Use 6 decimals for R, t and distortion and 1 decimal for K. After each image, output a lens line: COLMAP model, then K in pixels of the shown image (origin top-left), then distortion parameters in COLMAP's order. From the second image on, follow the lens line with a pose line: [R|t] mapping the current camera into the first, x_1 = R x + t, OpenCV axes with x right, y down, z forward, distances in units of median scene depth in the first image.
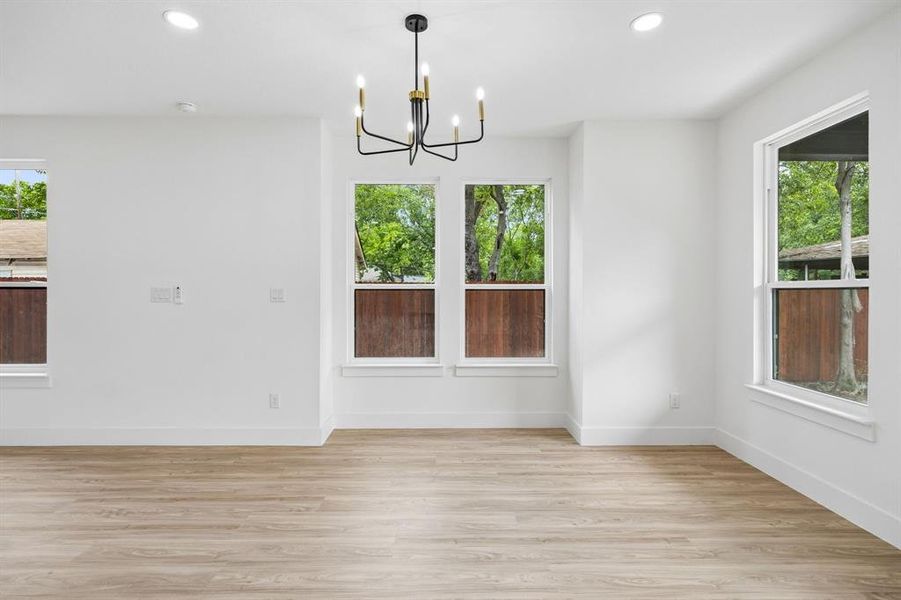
lens RADIAL K [[435.0, 0, 450.2], [0, 435.0, 291.3], [0, 0, 1]] dist [0.001332, 0.000235]
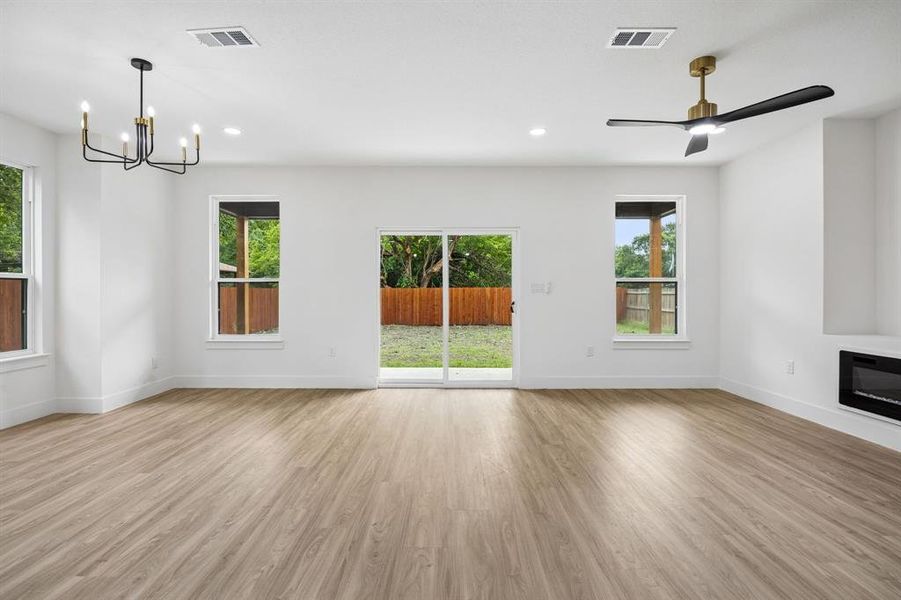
lens RADIAL K [[431.6, 0, 445.9], [0, 431.6, 292.1], [0, 0, 1]] dist [-0.010429, -0.000199]
pose [[0.015377, 0.000159, 0.999882, -0.840274], [-0.004016, 0.999992, -0.000097, 0.025909], [-0.999874, -0.004014, 0.015377, 0.064440]]
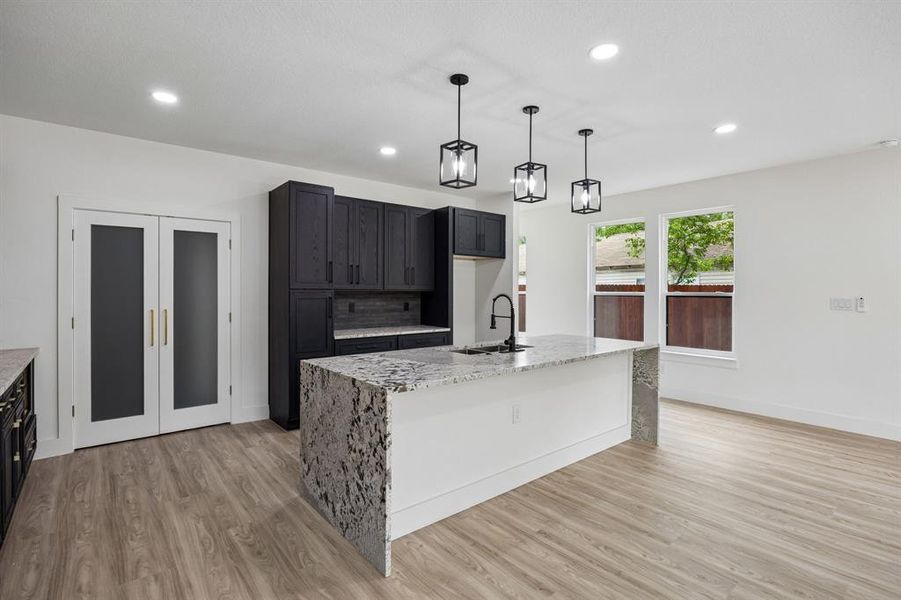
lens RADIAL K [[431.6, 0, 445.9], [0, 431.6, 292.1], [0, 0, 1]] dist [-0.010429, -0.000199]
pose [[0.620331, 0.001021, -0.784339, -0.417160], [0.003634, 0.999985, 0.004176, -0.033930], [0.784332, -0.005441, 0.620318, -0.577446]]
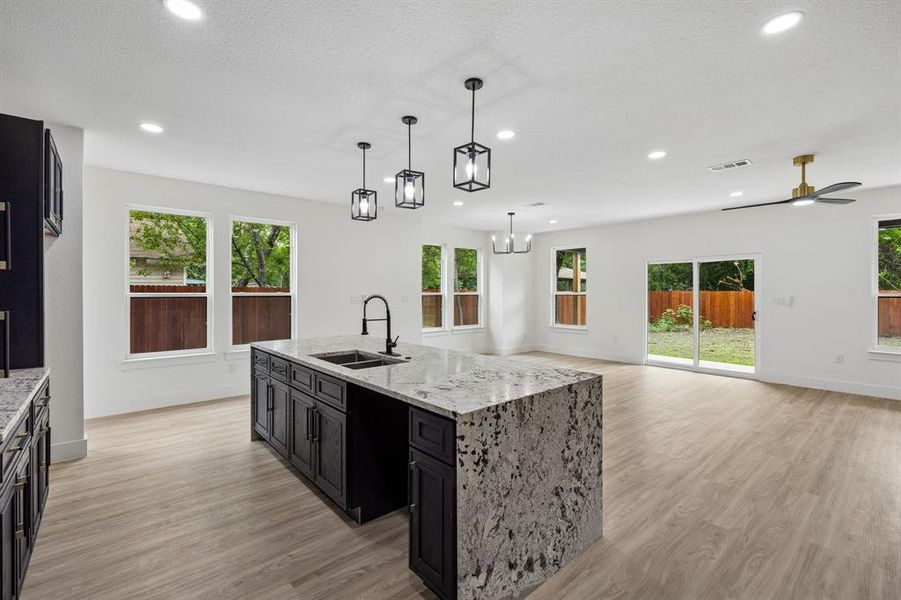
lens RADIAL K [[395.9, 0, 442.3], [0, 395.9, 295.0], [0, 0, 1]] dist [-0.011290, -0.000392]
pose [[0.773942, -0.007328, 0.633214, -1.488807], [-0.001112, 0.999916, 0.012931, -0.036235], [-0.633256, -0.010713, 0.773869, -0.602550]]
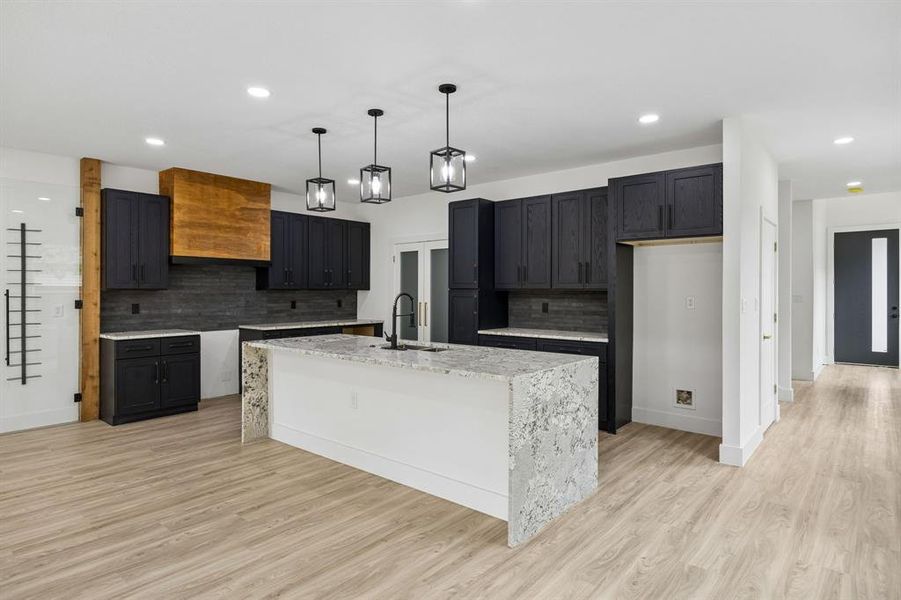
lens RADIAL K [[502.3, 0, 451.1], [0, 502.3, 291.4], [0, 0, 1]] dist [-0.001726, 0.000000]
pose [[-0.650907, -0.001661, -0.759156, -0.305295], [0.001103, 0.999994, -0.003134, -0.024248], [0.759157, -0.002878, -0.650901, 0.908615]]
